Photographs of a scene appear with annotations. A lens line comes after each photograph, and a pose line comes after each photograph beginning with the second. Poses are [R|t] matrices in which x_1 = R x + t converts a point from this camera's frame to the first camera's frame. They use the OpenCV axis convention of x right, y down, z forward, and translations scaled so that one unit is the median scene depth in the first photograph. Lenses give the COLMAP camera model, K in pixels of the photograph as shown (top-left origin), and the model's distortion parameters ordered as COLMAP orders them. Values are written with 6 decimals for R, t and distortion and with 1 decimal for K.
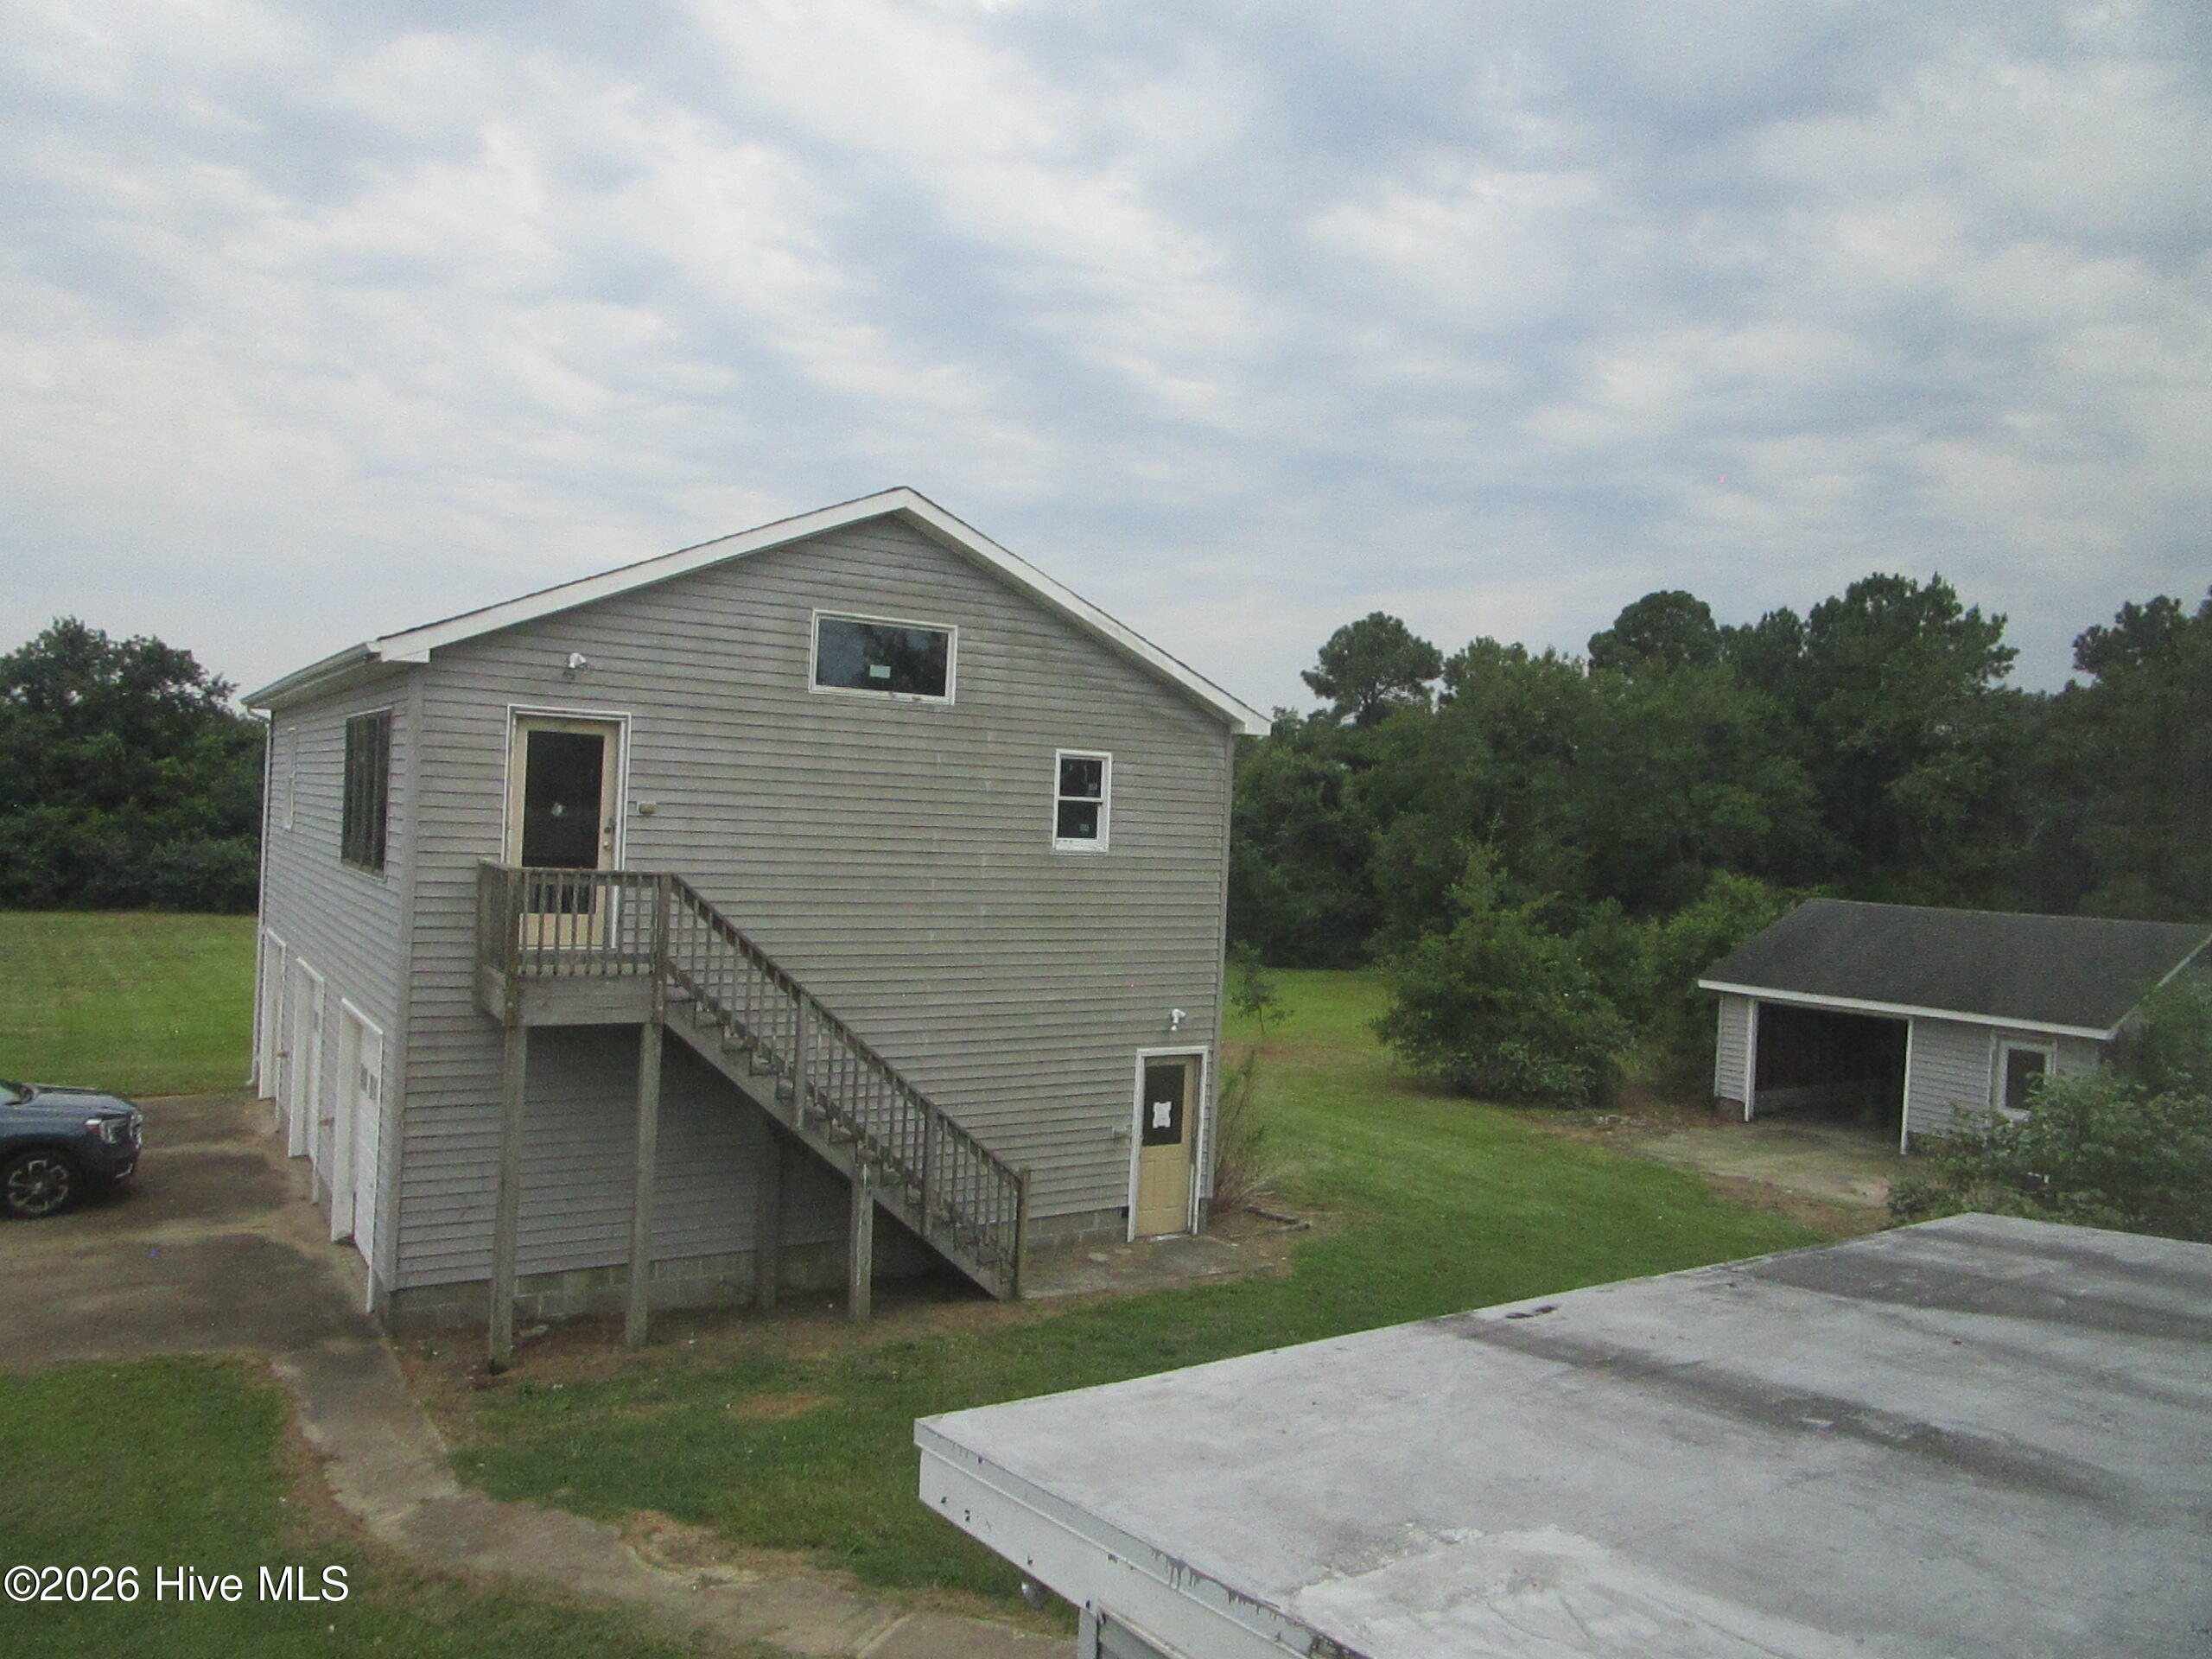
lens RADIAL K [[1571.8, 0, 1044.9], [0, 1571.8, 830.5], [0, 0, 1]] dist [-0.045072, 0.000555]
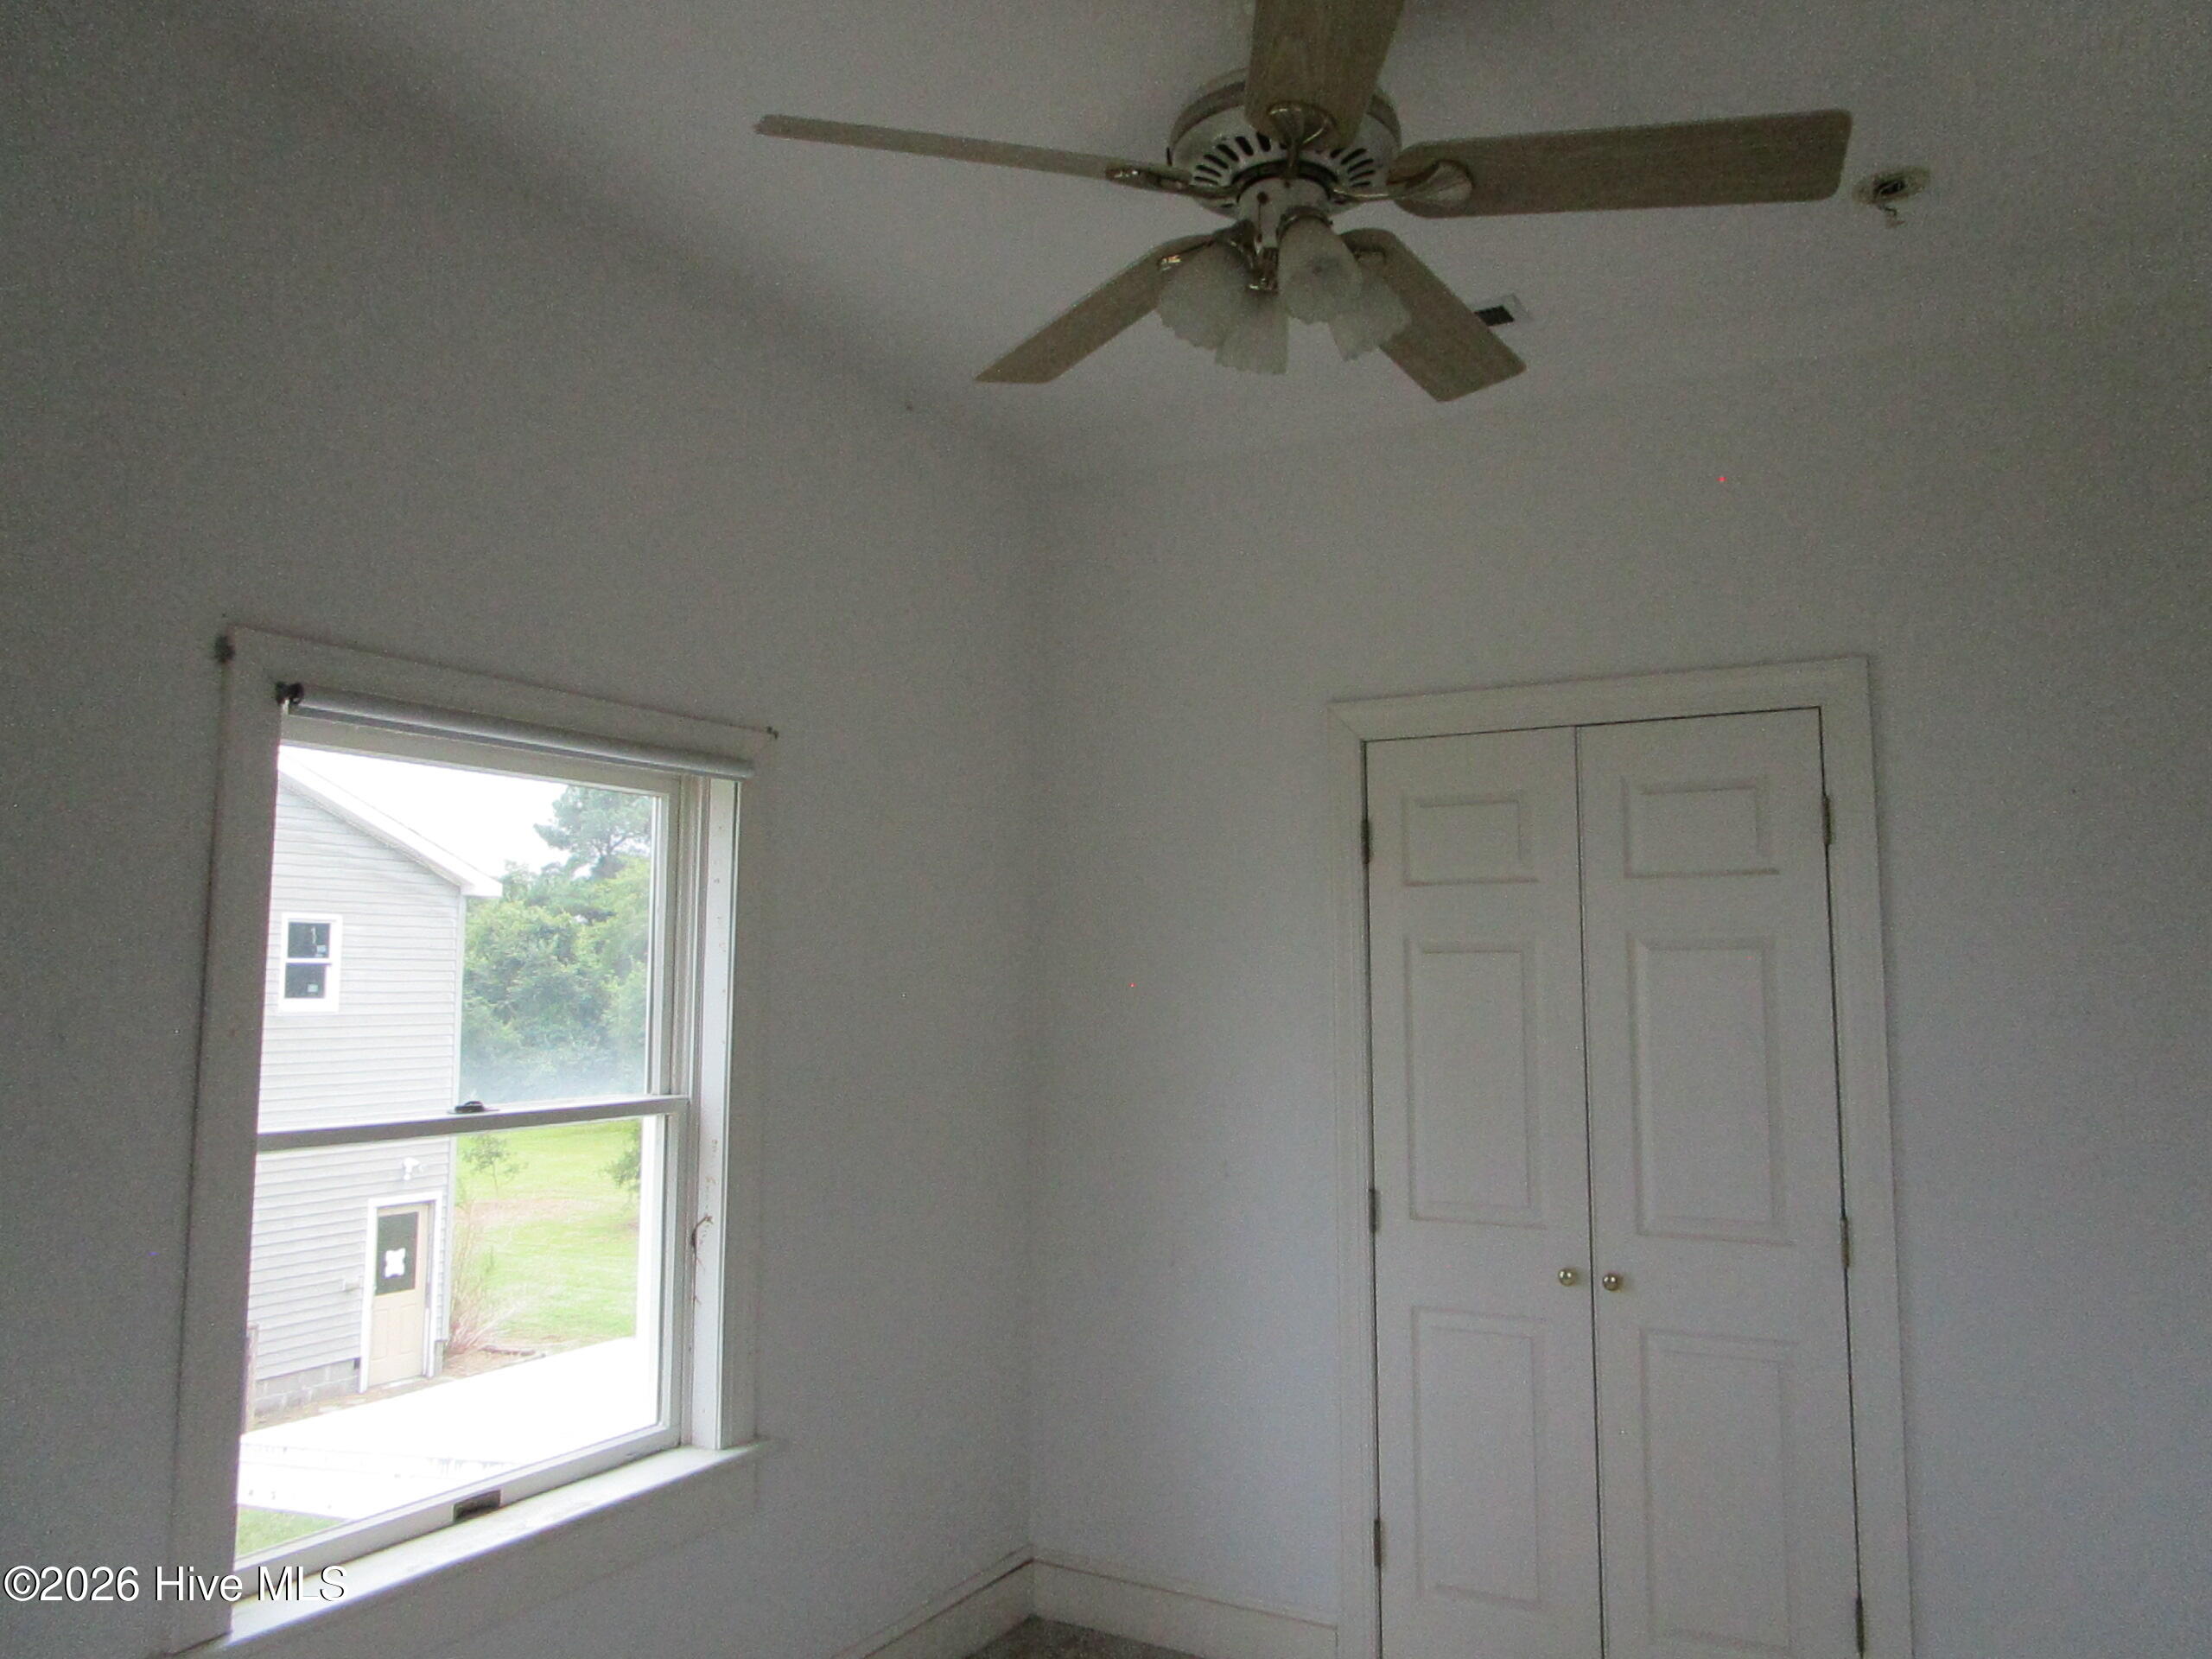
lens RADIAL K [[1586.8, 0, 1106.0], [0, 1586.8, 829.5], [0, 0, 1]] dist [-0.025011, 0.012338]
pose [[0.873703, 0.004544, 0.486439, -0.021801], [0.041516, 0.995612, -0.083869, 0.002641], [-0.484685, 0.093472, 0.869680, -0.151558]]
